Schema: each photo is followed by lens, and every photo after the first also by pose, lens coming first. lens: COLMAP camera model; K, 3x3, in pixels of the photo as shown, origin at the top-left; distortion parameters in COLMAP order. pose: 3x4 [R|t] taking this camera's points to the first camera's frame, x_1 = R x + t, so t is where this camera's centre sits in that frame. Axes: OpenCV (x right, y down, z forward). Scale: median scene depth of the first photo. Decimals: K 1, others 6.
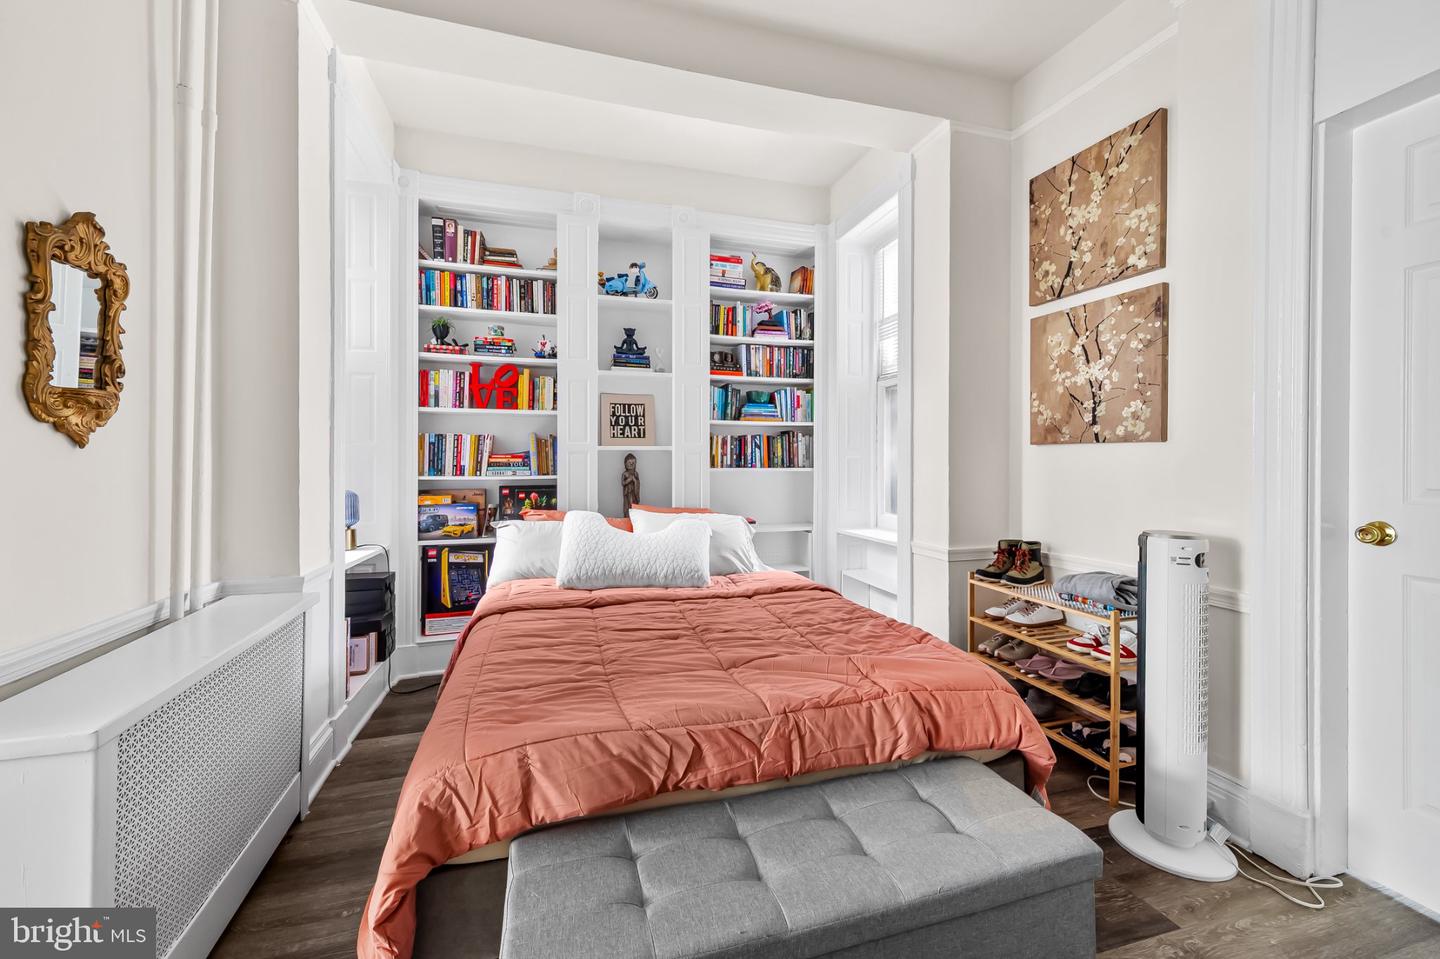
lens RADIAL K [[570.3, 0, 717.3], [0, 570.3, 468.2], [0, 0, 1]] dist [0.008895, -0.001371]
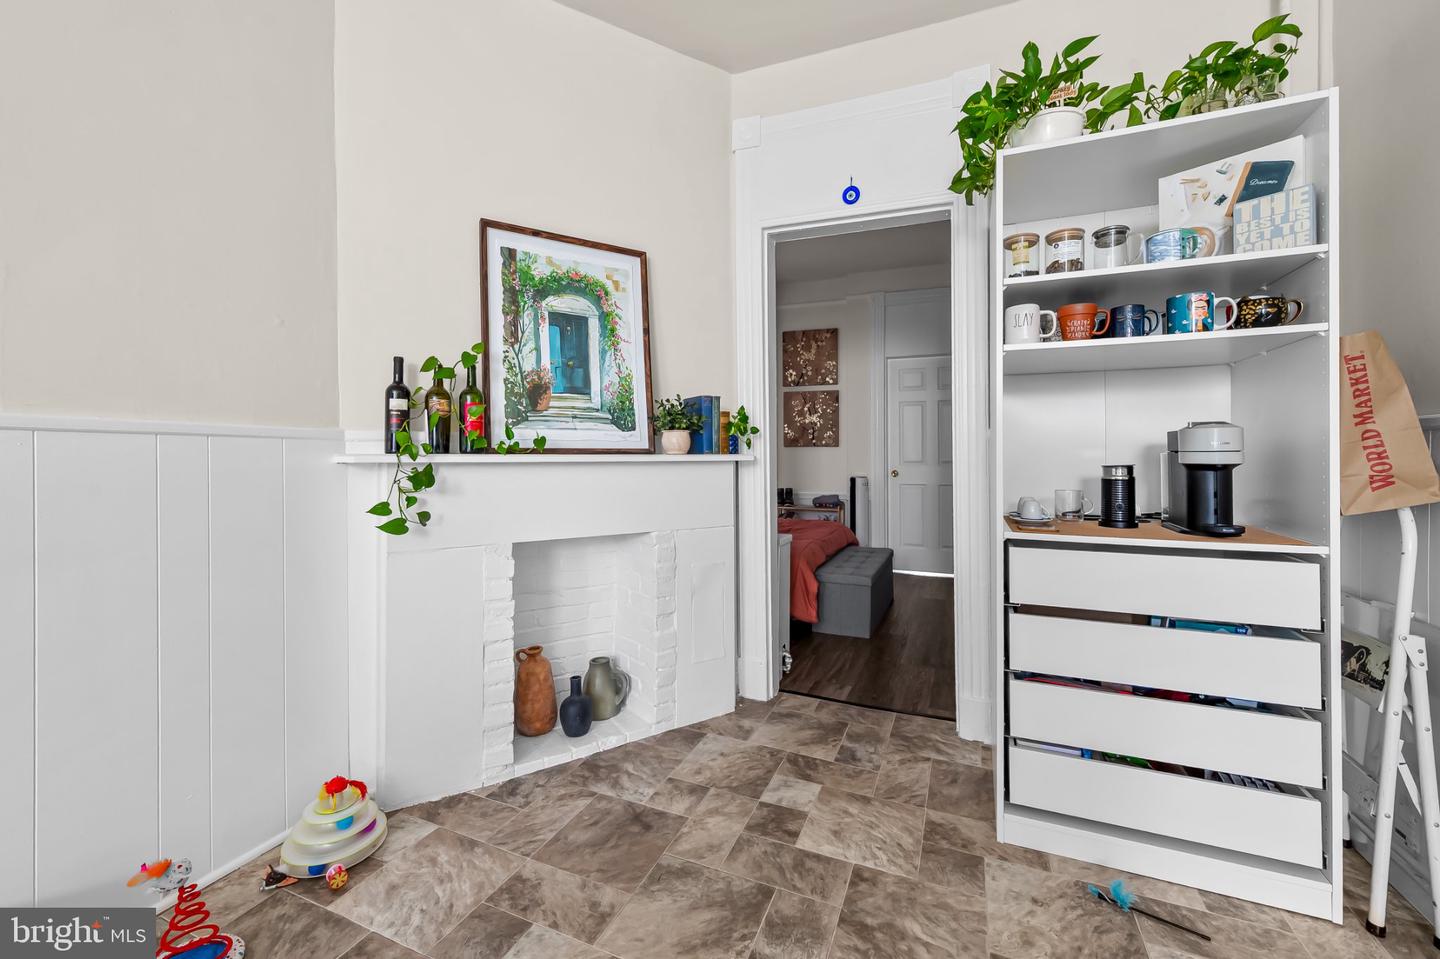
lens RADIAL K [[570.3, 0, 735.5], [0, 570.3, 454.3], [0, 0, 1]] dist [0.008895, -0.001371]
pose [[0.639166, -0.006581, 0.769041, -1.541621], [0.015139, 0.999877, -0.004027, -0.005897], [-0.768920, 0.014217, 0.639187, -0.359487]]
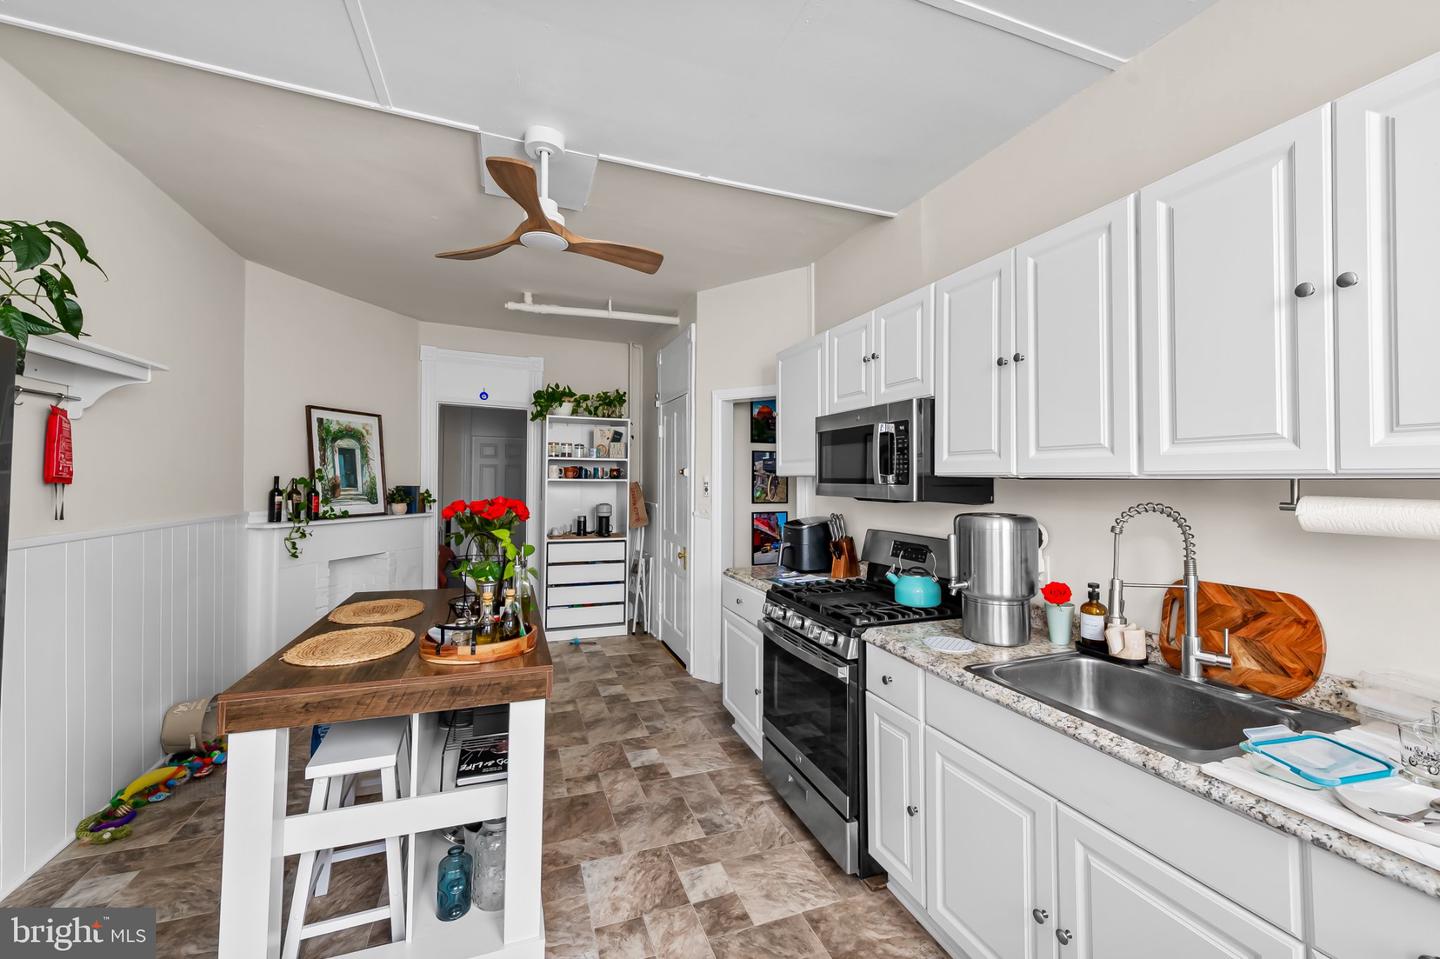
lens RADIAL K [[570.3, 0, 724.6], [0, 570.3, 471.0], [0, 0, 1]] dist [0.008895, -0.001371]
pose [[-0.057032, 0.005270, 0.998358, -4.867212], [-0.000405, 0.999986, -0.005302, -0.355598], [-0.998372, -0.000707, -0.057029, -1.169791]]
